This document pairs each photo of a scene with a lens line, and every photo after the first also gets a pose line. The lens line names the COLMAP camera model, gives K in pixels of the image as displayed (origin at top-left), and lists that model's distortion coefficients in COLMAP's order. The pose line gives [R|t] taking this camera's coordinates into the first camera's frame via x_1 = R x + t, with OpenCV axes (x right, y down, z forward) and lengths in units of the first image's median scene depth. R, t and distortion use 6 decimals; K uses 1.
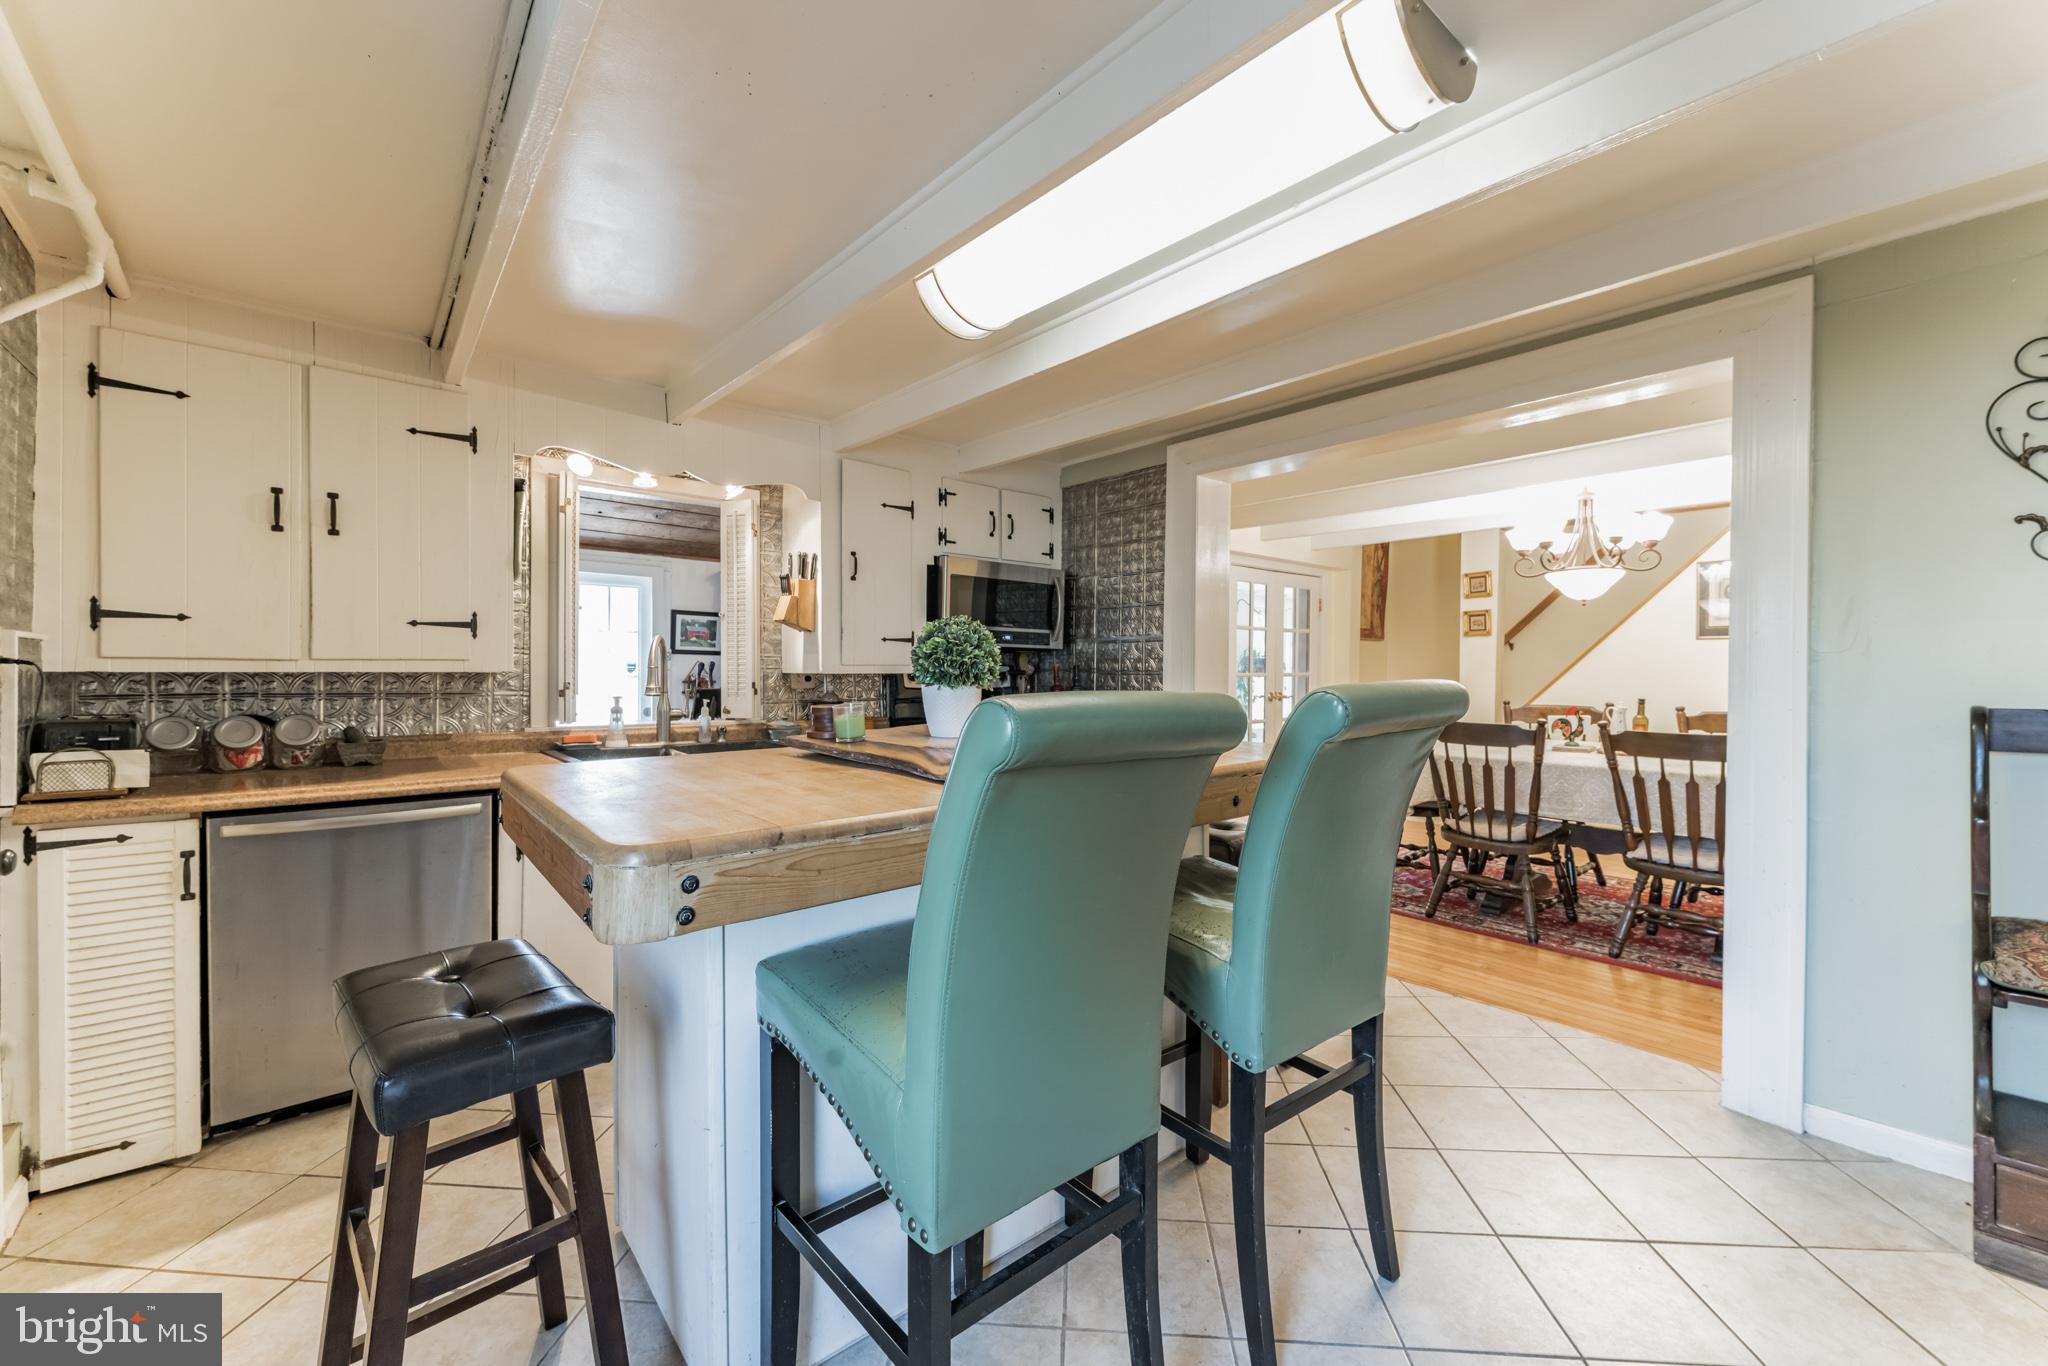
lens RADIAL K [[828.3, 0, 1034.2], [0, 828.3, 678.2], [0, 0, 1]] dist [-0.000163, -0.000262]
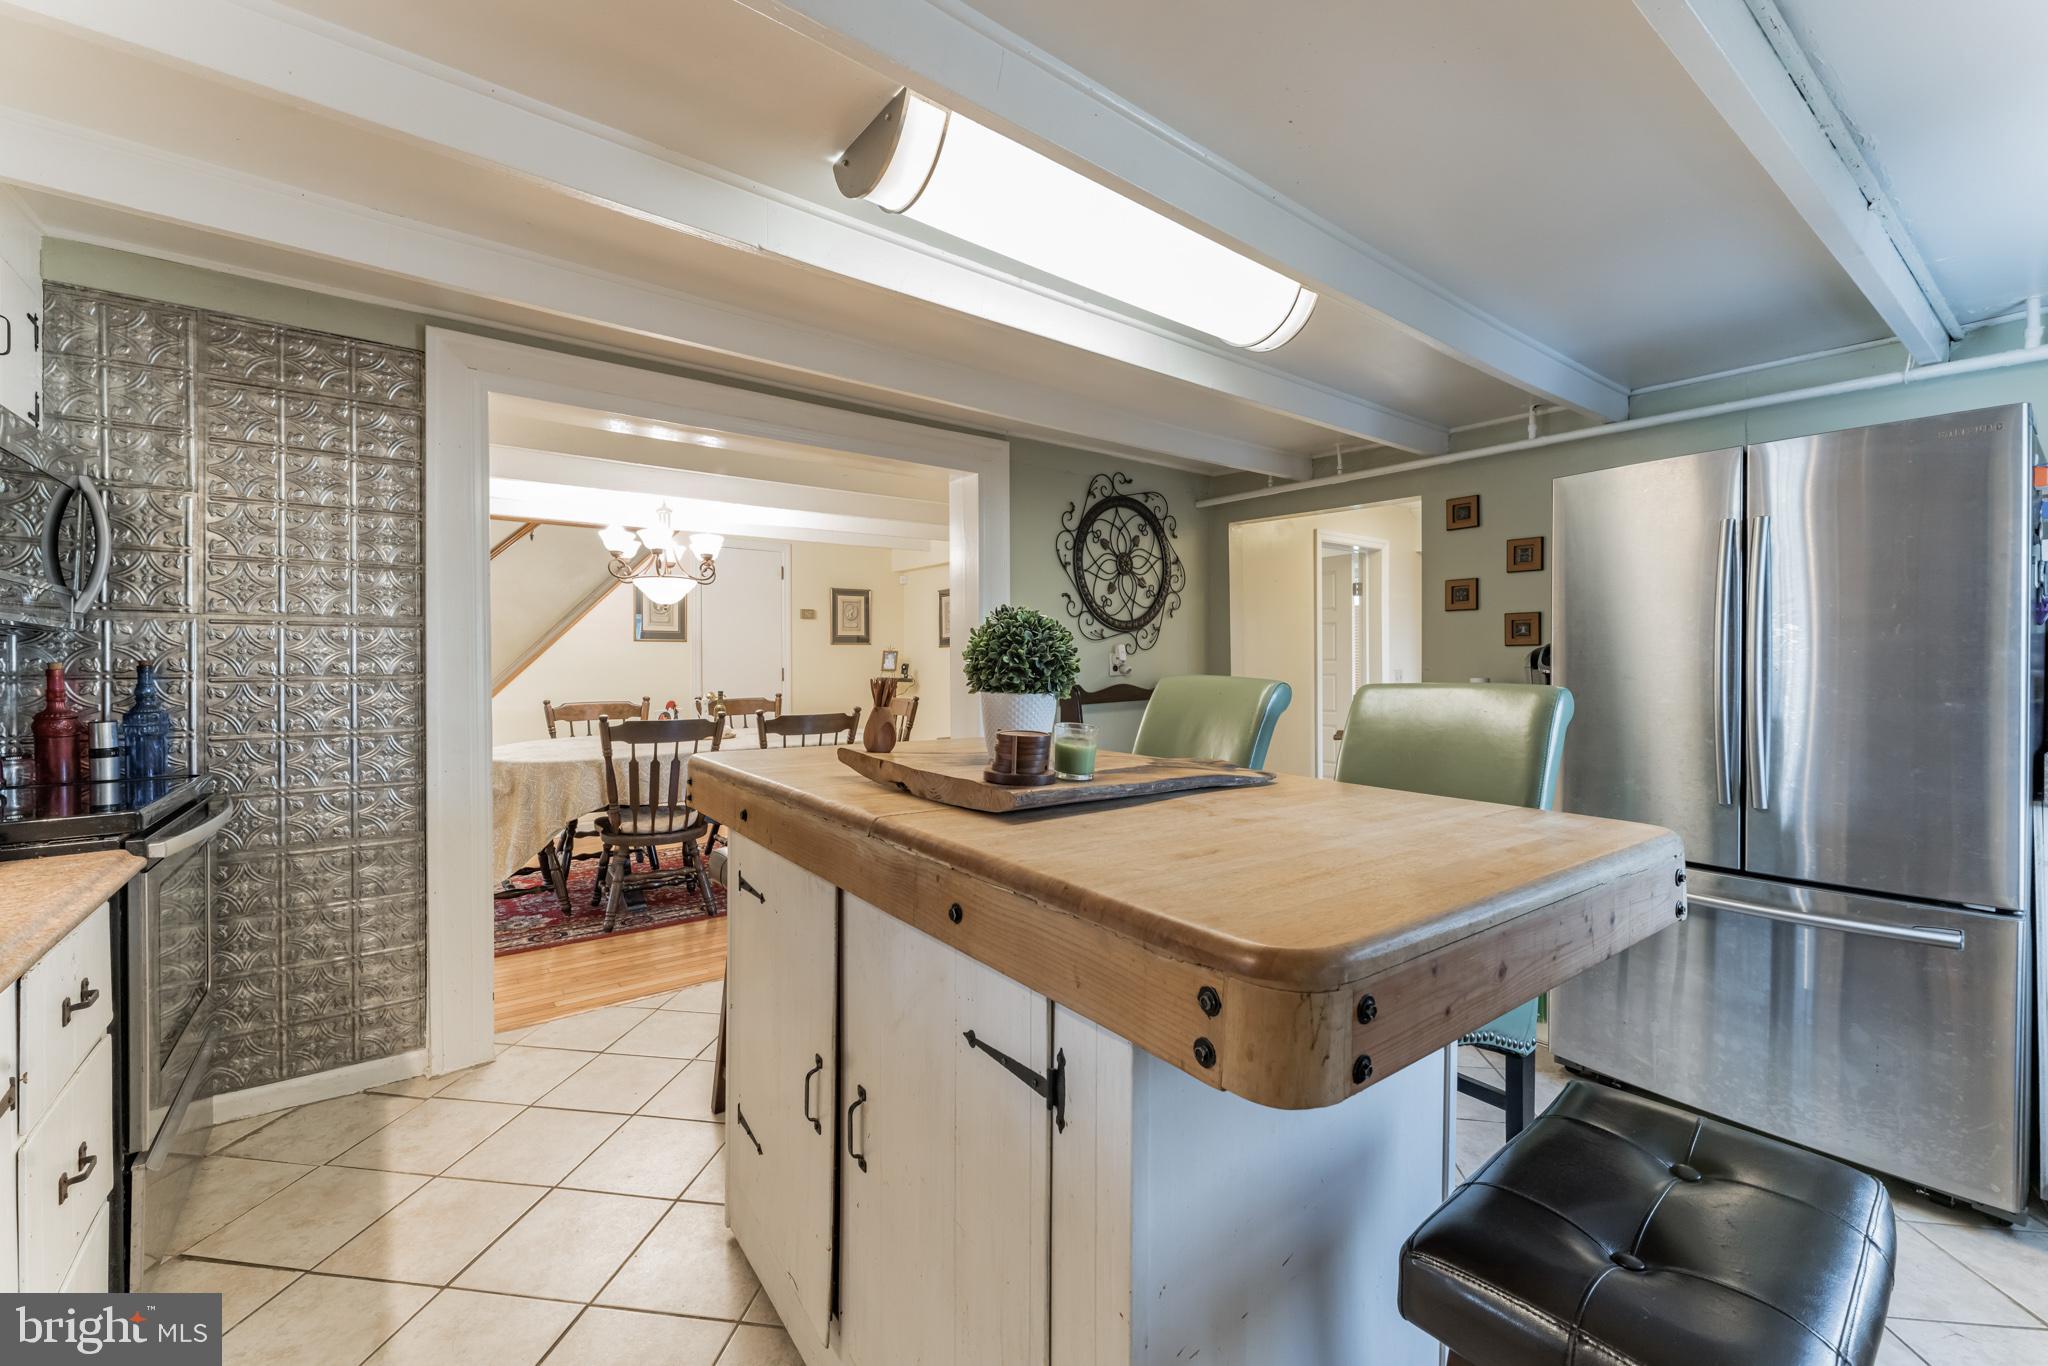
lens RADIAL K [[828.3, 0, 1028.8], [0, 828.3, 672.0], [0, 0, 1]] dist [-0.000163, -0.000262]
pose [[0.055889, -0.010798, 0.998379, -0.437791], [0.011183, 0.999886, 0.010188, -0.010732], [-0.998374, 0.010595, 0.056004, 0.472514]]
